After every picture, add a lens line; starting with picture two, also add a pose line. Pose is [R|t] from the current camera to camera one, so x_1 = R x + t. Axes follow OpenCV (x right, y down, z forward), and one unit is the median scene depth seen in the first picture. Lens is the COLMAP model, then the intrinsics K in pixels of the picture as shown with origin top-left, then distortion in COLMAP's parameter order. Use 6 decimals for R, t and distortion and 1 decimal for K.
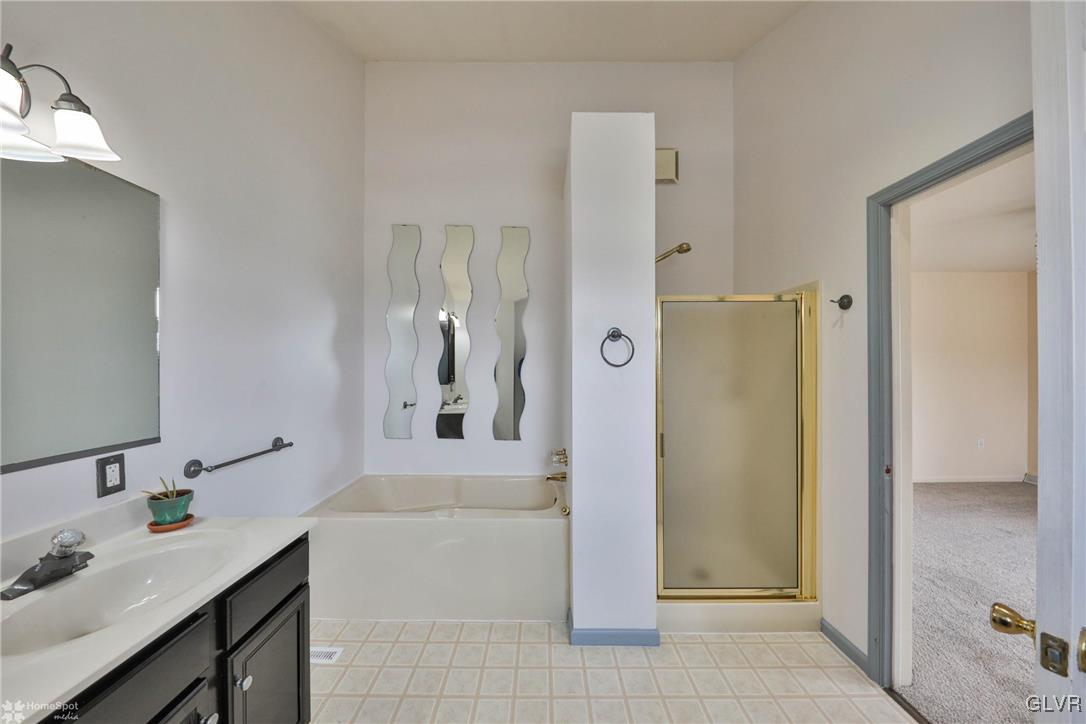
lens RADIAL K [[371.7, 0, 545.5], [0, 371.7, 366.2], [0, 0, 1]] dist [-0.000092, -0.001678]
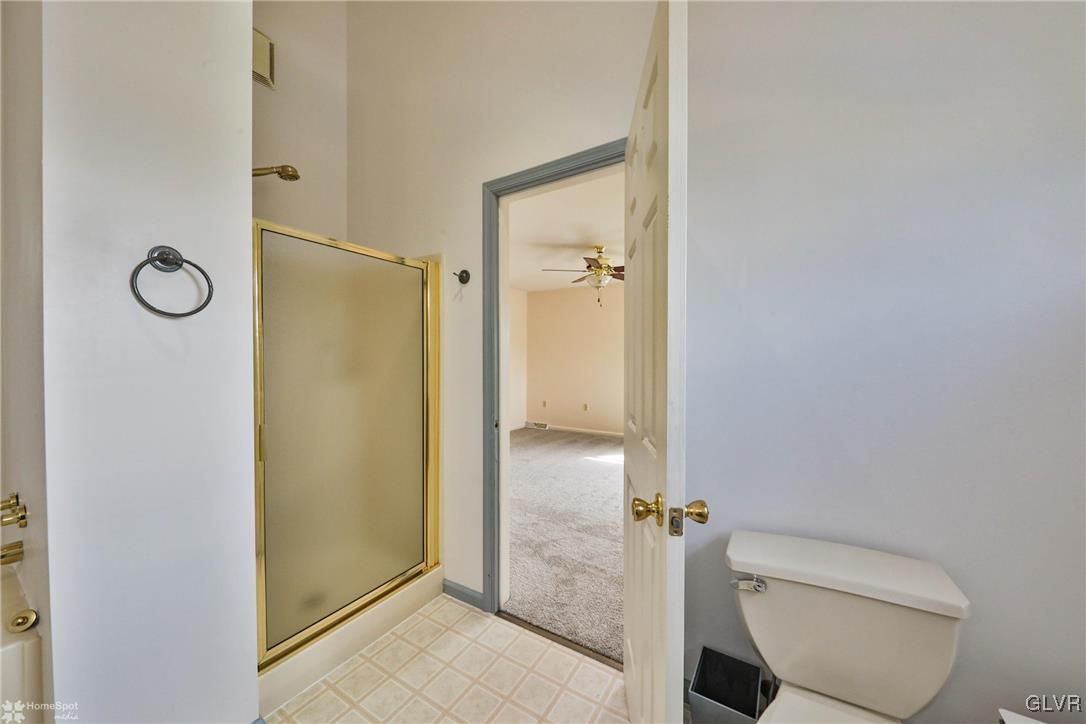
lens RADIAL K [[371.7, 0, 541.6], [0, 371.7, 365.5], [0, 0, 1]] dist [-0.000092, -0.001678]
pose [[0.523129, -0.009889, 0.852196, 0.005029], [0.001278, 0.999941, 0.010819, 0.068977], [-0.852252, -0.004571, 0.523111, 0.230533]]
